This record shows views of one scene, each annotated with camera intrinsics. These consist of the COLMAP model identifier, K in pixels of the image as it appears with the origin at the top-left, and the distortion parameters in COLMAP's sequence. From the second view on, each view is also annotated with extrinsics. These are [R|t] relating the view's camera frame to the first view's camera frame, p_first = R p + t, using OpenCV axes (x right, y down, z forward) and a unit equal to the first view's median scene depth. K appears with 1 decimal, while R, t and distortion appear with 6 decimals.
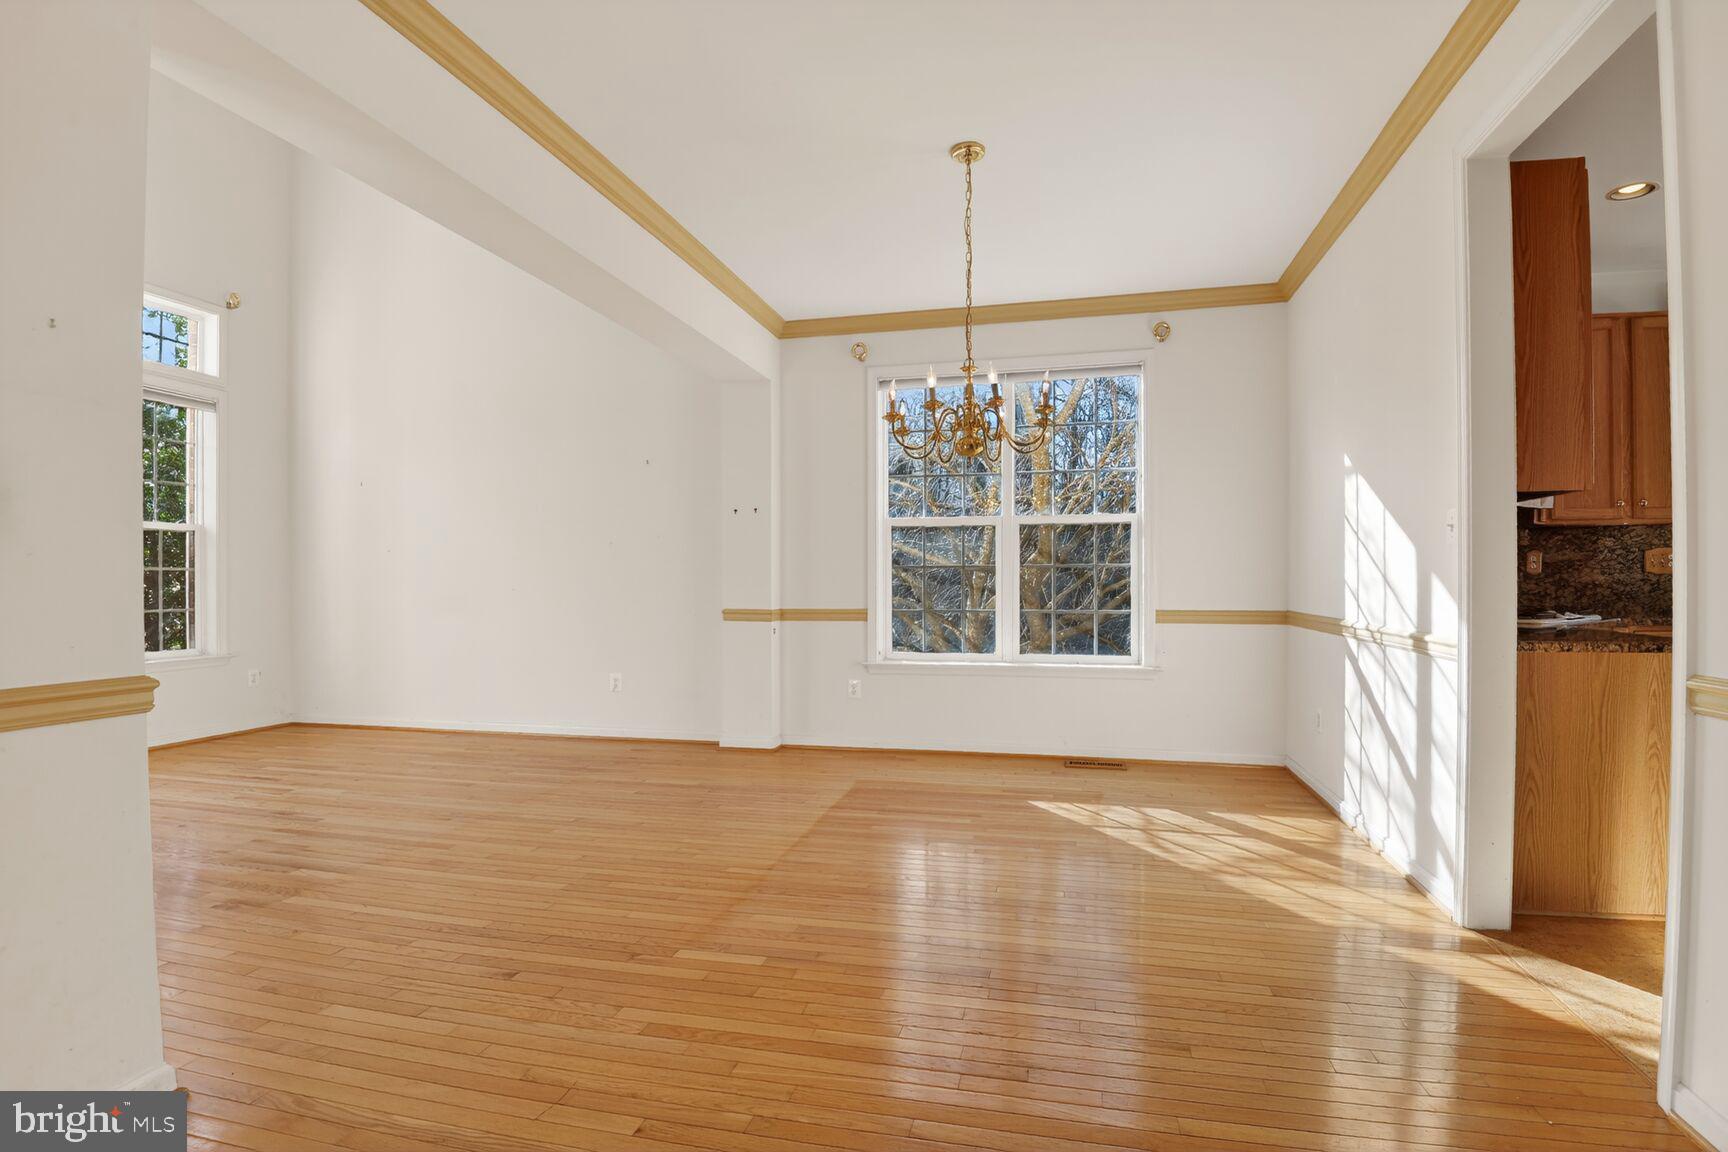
lens RADIAL K [[834.6, 0, 866.5], [0, 834.6, 580.4], [0, 0, 1]] dist [0.000814, -0.000041]
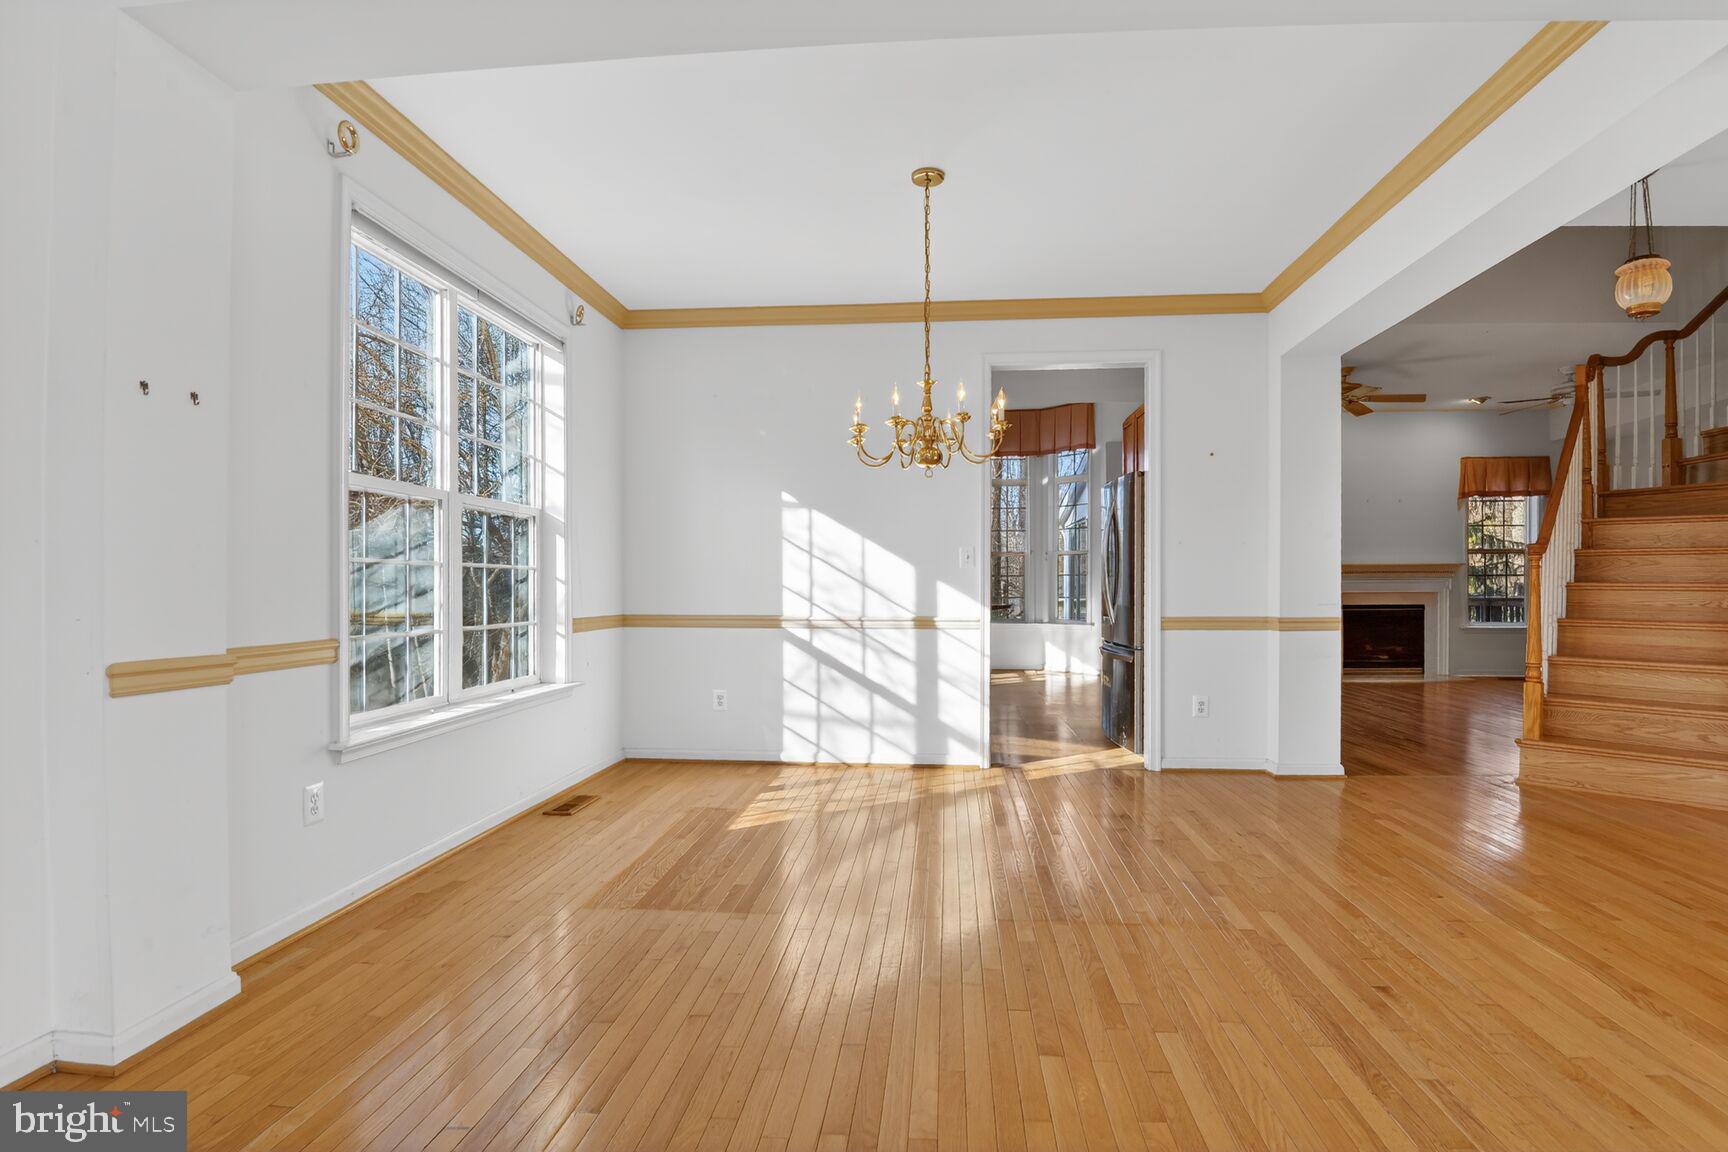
lens RADIAL K [[834.6, 0, 863.9], [0, 834.6, 576.2], [0, 0, 1]] dist [0.000814, -0.000041]
pose [[-0.132488, 0.017368, 0.991032, -0.600624], [0.006444, 0.999840, -0.016661, 0.006650], [-0.991164, 0.004179, -0.132578, 0.810023]]
